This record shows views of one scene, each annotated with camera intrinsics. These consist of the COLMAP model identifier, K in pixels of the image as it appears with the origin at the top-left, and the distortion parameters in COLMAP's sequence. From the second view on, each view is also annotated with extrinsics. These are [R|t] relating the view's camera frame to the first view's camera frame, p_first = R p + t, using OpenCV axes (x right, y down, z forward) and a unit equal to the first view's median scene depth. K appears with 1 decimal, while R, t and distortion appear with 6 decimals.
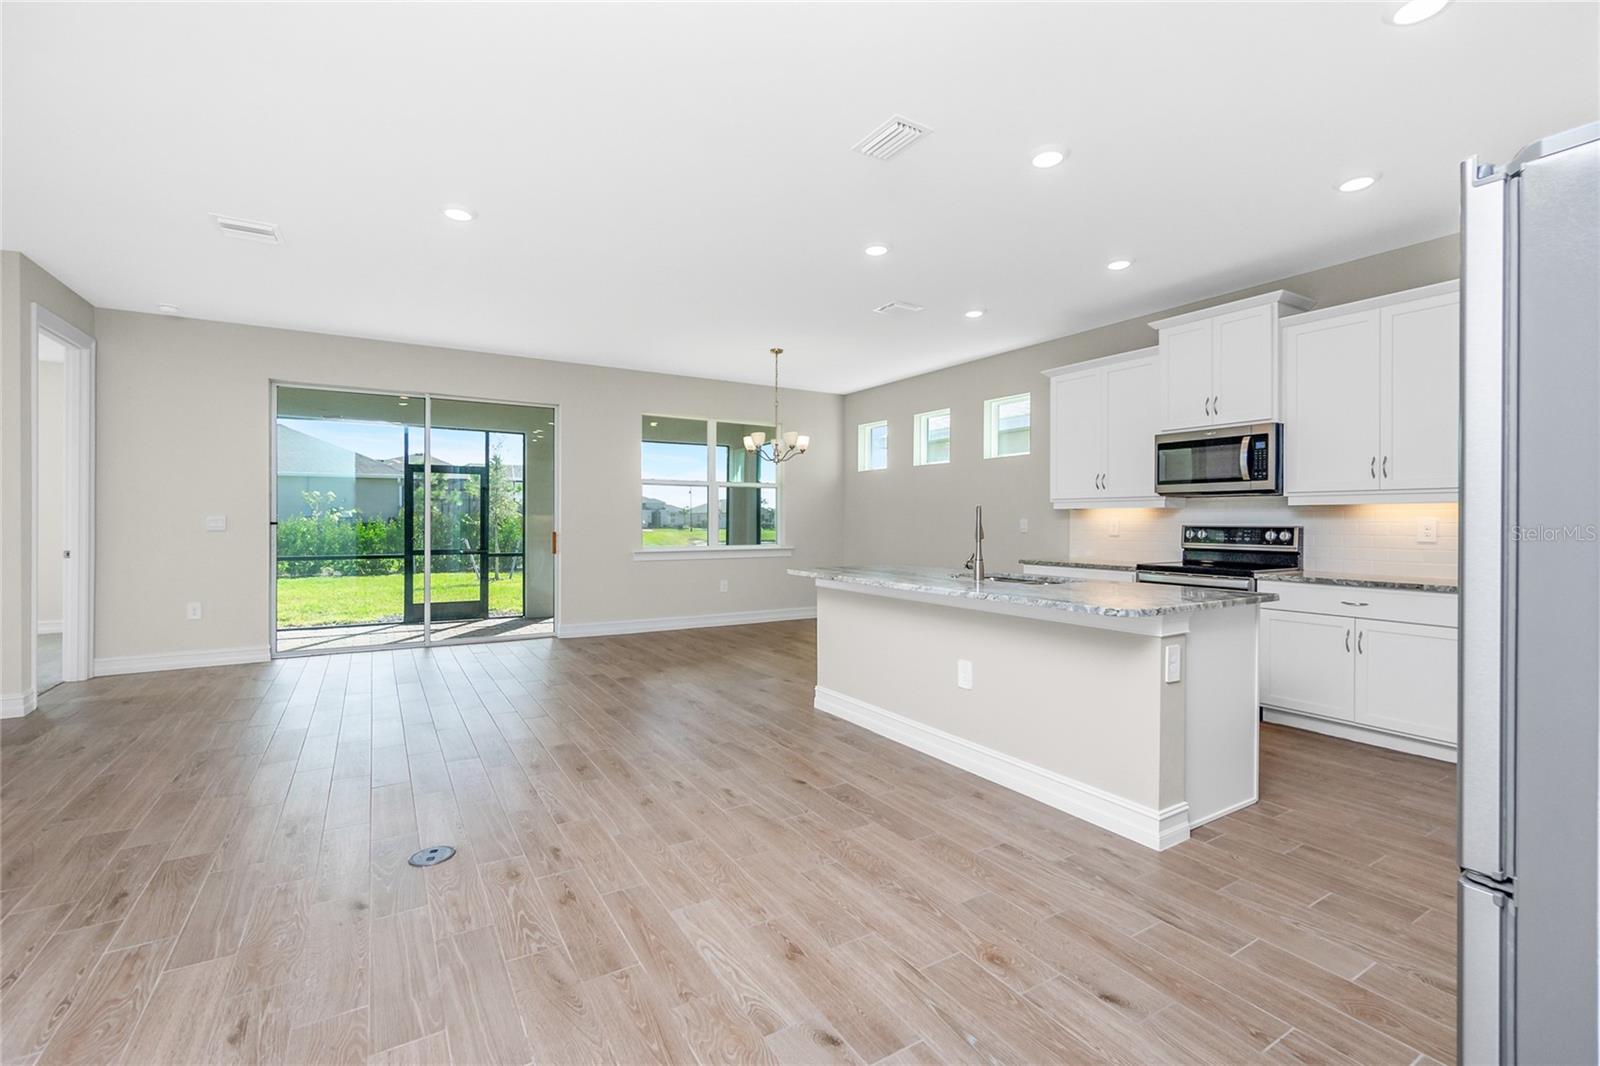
lens RADIAL K [[701.7, 0, 800.0], [0, 701.7, 522.6], [0, 0, 1]] dist [-0.009089, 0.000861]
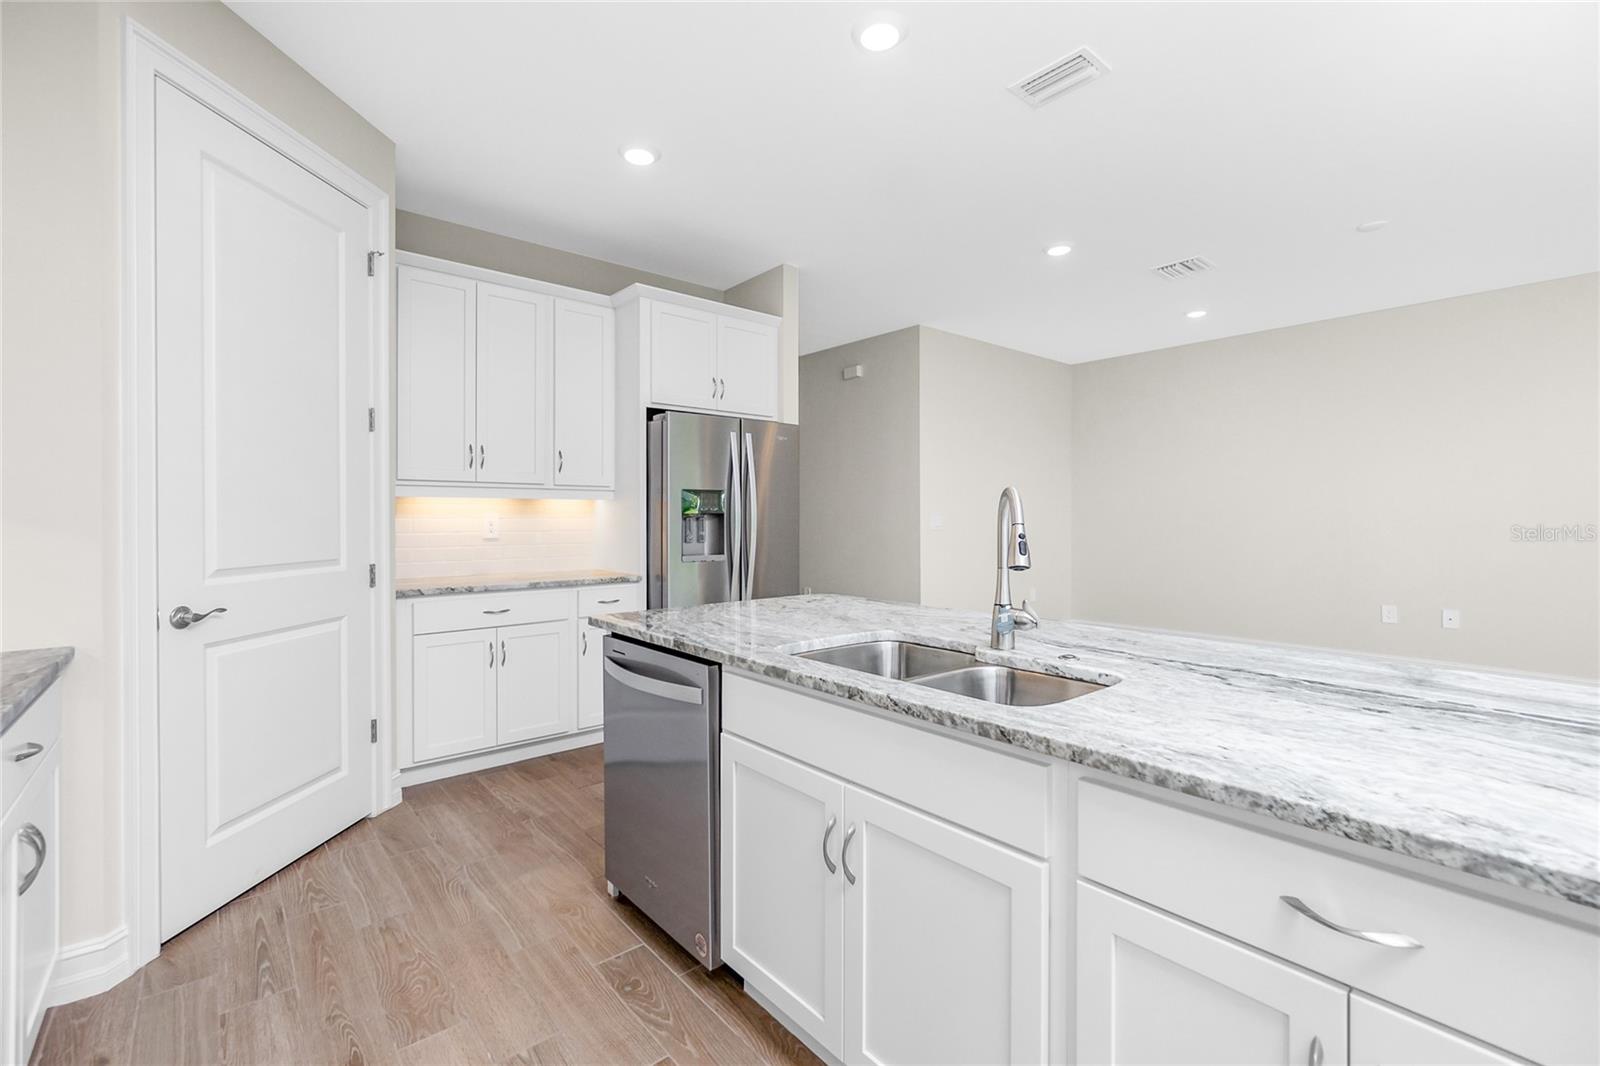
lens RADIAL K [[694.1, 0, 781.8], [0, 694.1, 521.5], [0, 0, 1]] dist [-0.001484, -0.000040]
pose [[-0.991219, -0.002046, -0.132214, 0.373827], [-0.003406, 0.999944, 0.010062, -0.006076], [0.132186, 0.010424, -0.991170, 1.151909]]
